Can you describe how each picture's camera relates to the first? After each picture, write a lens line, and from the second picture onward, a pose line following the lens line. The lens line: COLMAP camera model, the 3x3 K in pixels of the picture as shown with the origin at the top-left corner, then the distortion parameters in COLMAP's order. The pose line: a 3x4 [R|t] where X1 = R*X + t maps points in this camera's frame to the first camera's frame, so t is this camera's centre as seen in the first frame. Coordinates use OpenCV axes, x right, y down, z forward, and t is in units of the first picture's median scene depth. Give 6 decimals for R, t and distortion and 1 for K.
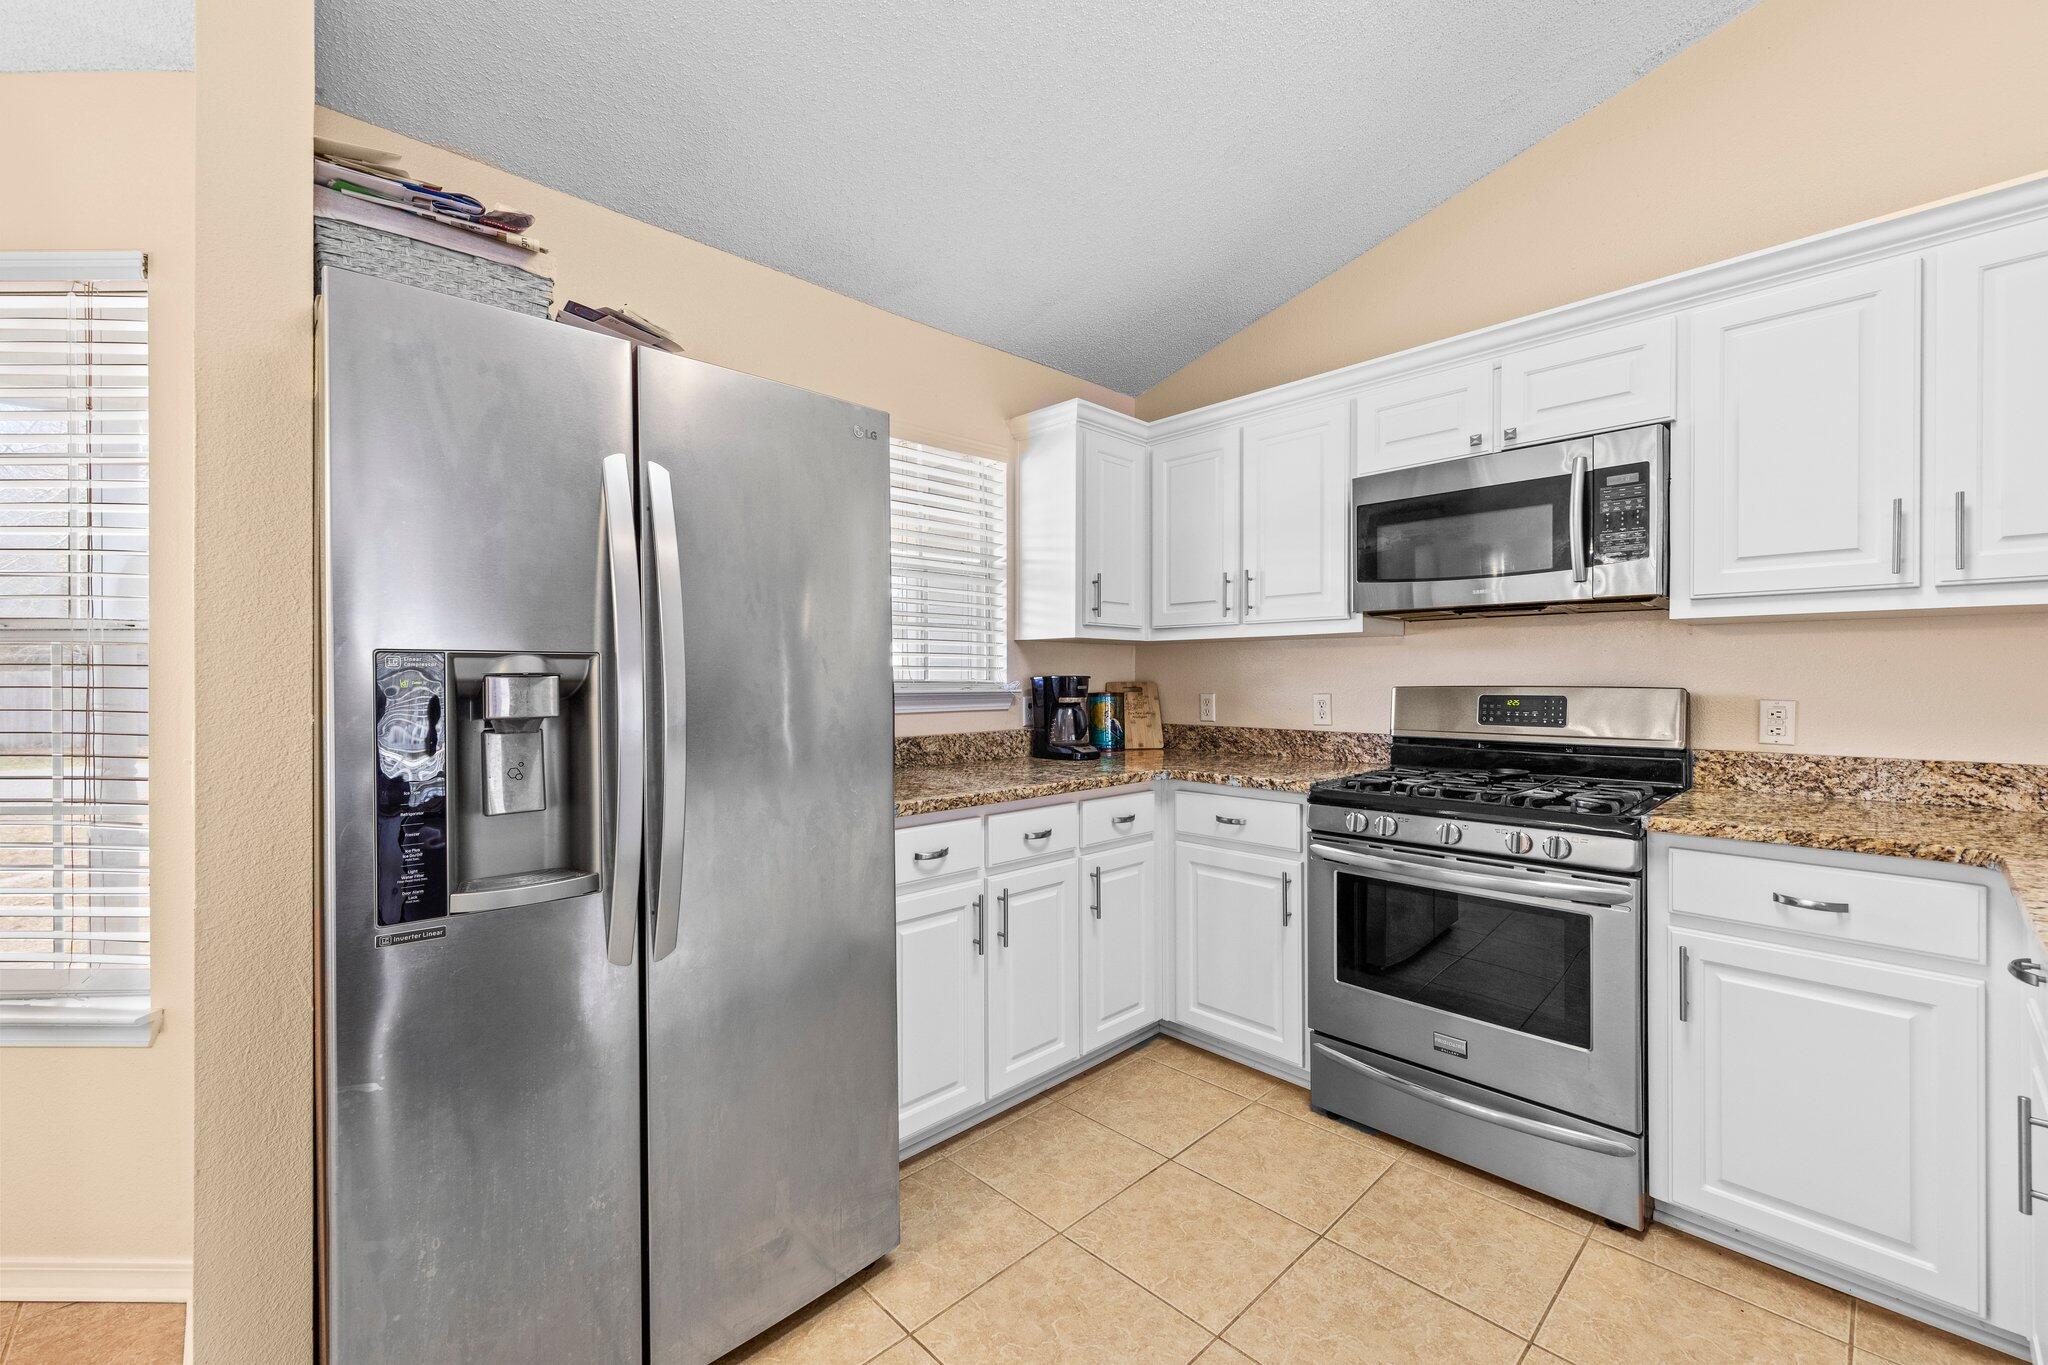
lens RADIAL K [[847.6, 0, 1018.9], [0, 847.6, 663.9], [0, 0, 1]] dist [0.003753, -0.000272]
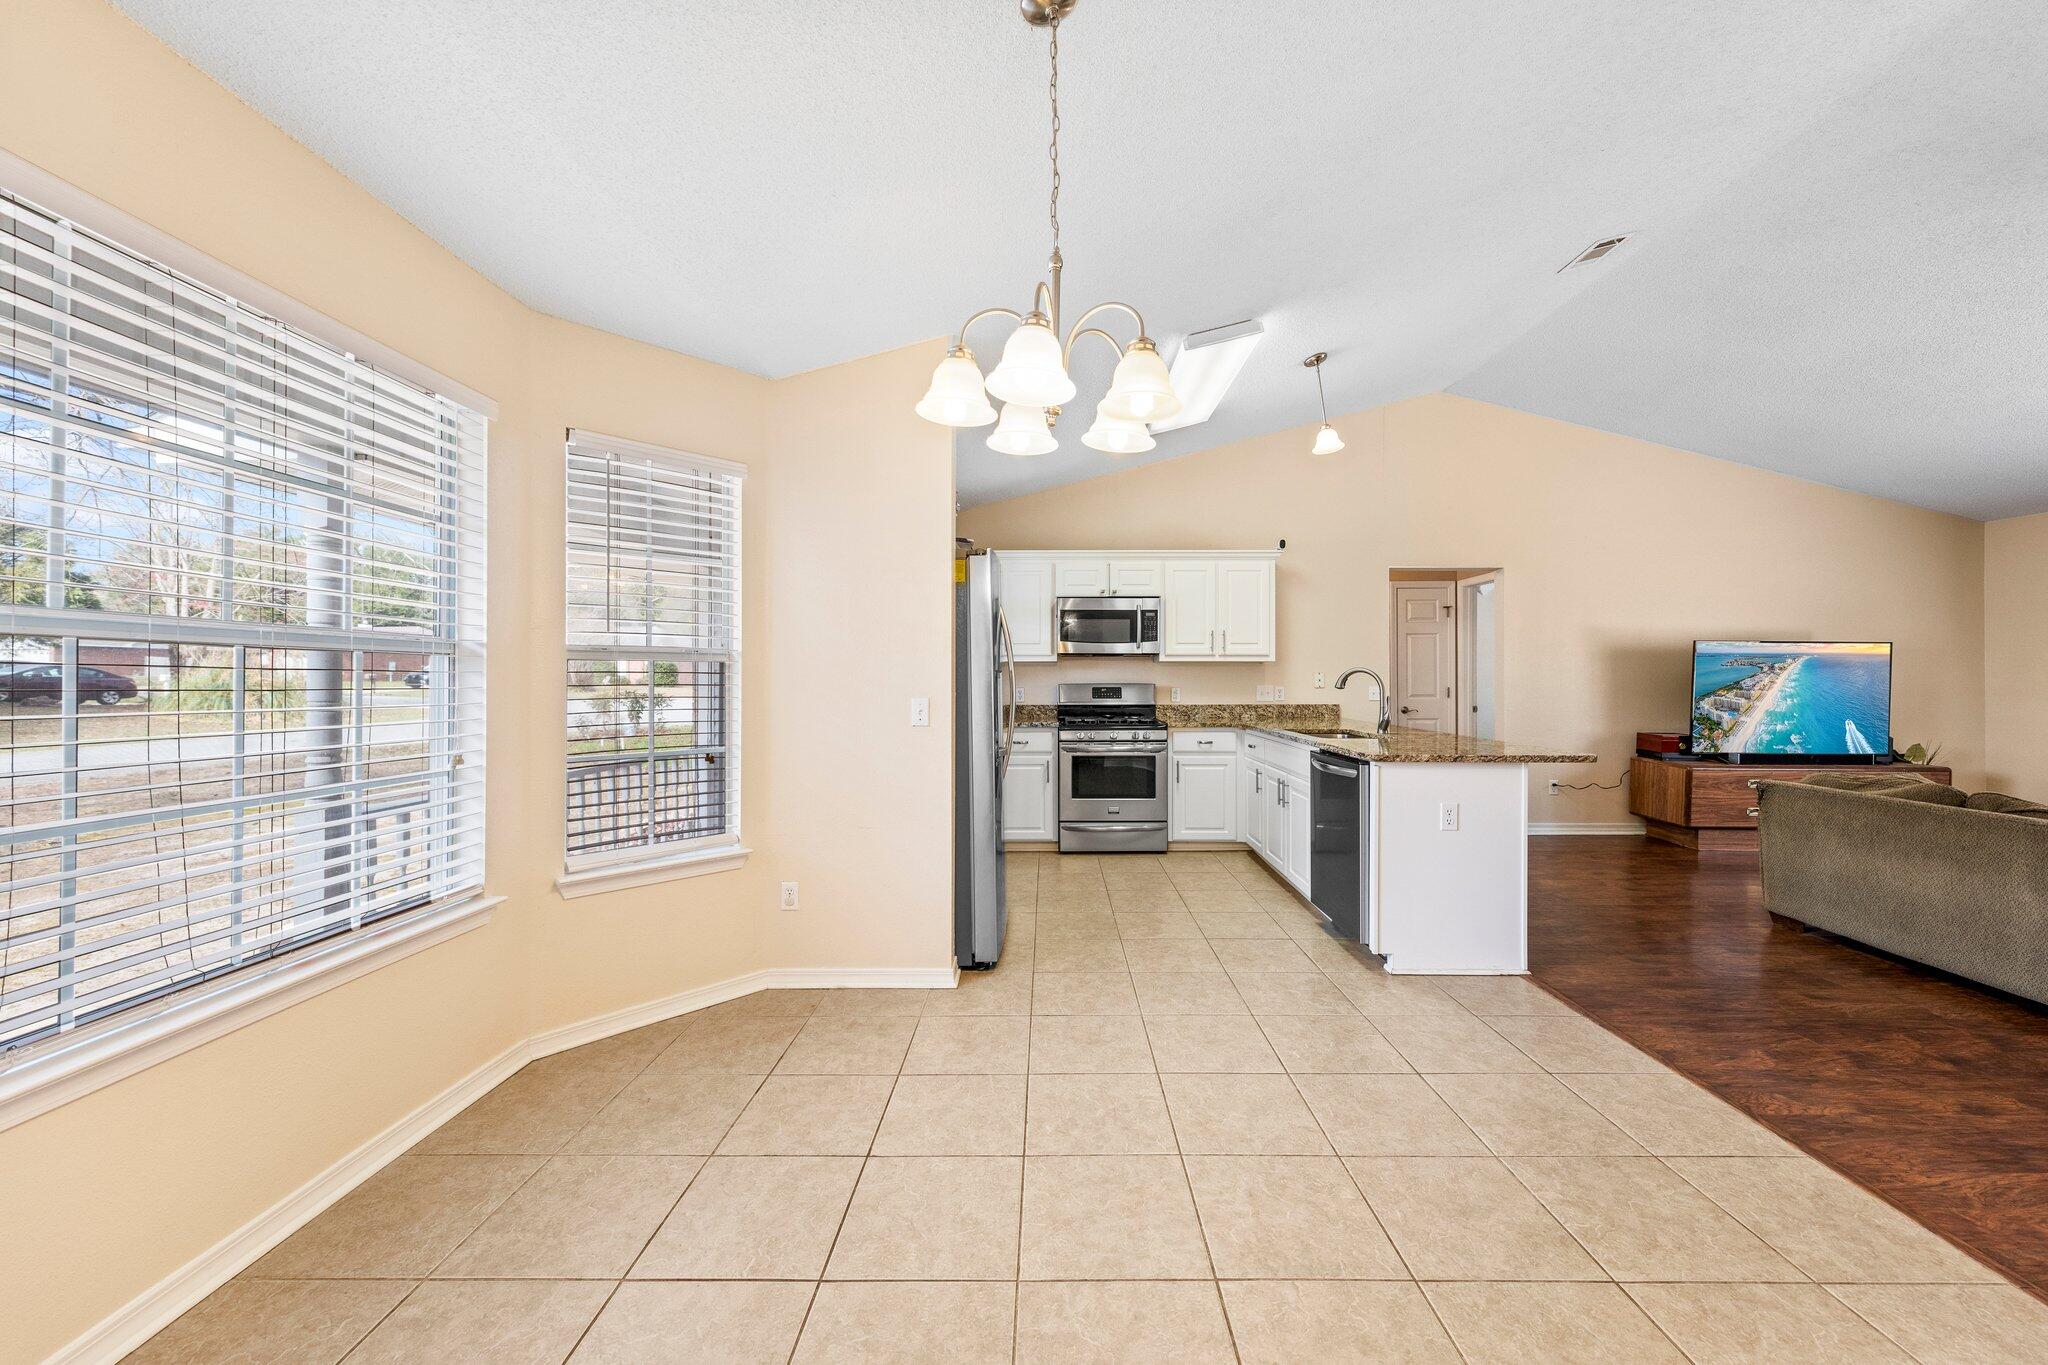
lens RADIAL K [[735.7, 0, 1071.6], [0, 735.7, 644.2], [0, 0, 1]] dist [0.000496, 0.000600]
pose [[0.680456, 0.037877, 0.731809, -1.273806], [-0.011115, 0.999082, -0.041376, -0.000594], [-0.732705, 0.020020, 0.680252, -0.522994]]
